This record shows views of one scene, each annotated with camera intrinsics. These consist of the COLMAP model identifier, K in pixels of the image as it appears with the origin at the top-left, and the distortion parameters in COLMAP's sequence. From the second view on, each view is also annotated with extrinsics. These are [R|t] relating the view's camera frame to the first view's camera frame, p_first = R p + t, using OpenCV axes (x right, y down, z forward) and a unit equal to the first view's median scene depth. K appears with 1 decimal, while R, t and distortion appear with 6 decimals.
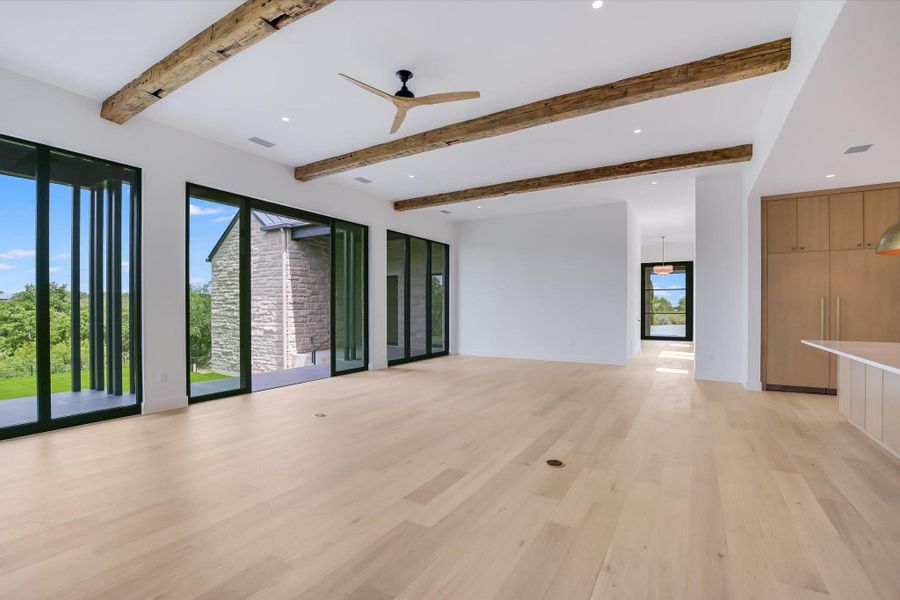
lens RADIAL K [[400.2, 0, 450.9], [0, 400.2, 308.1], [0, 0, 1]] dist [-0.020639, 0.003323]
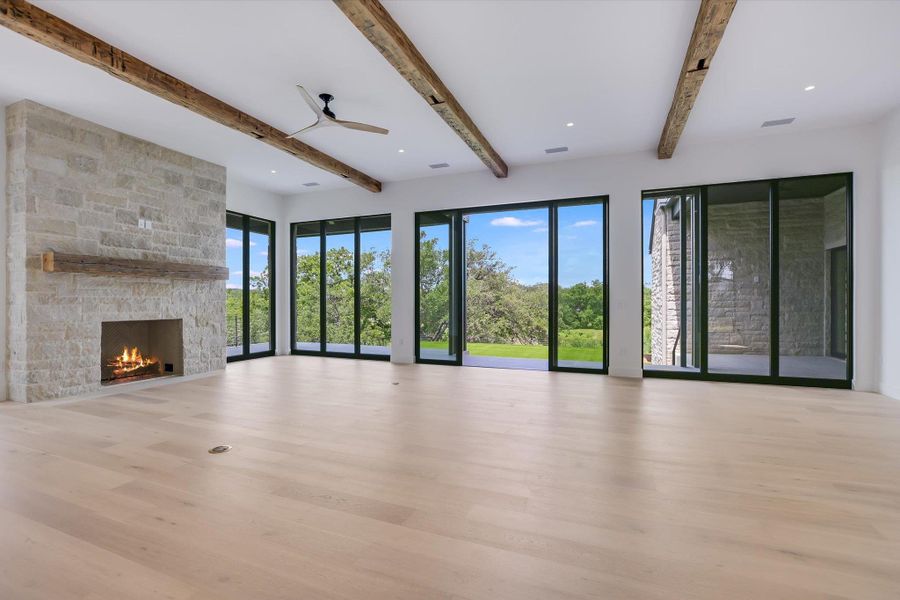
lens RADIAL K [[400.2, 0, 454.3], [0, 400.2, 301.1], [0, 0, 1]] dist [-0.020639, 0.003323]
pose [[0.164398, -0.001779, -0.986392, 0.361482], [-0.000980, 0.999998, -0.001967, 0.007022], [0.986394, 0.001290, 0.164396, 0.385244]]
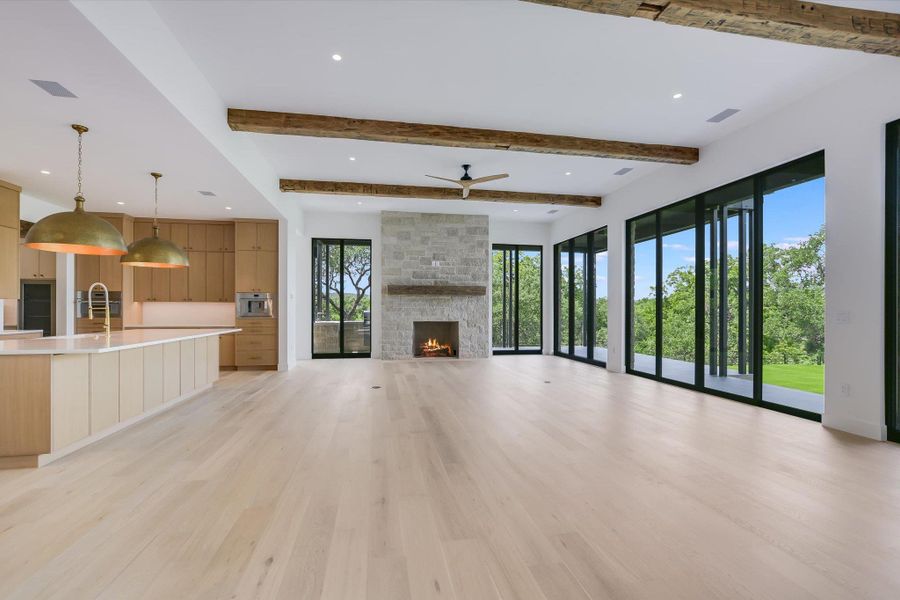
lens RADIAL K [[400.2, 0, 451.1], [0, 400.2, 307.5], [0, 0, 1]] dist [-0.020639, 0.003323]
pose [[-0.740421, -0.005871, -0.672118, 0.344889], [-0.002954, 0.999981, -0.005480, 0.005740], [0.672137, -0.002071, -0.740424, 0.712825]]
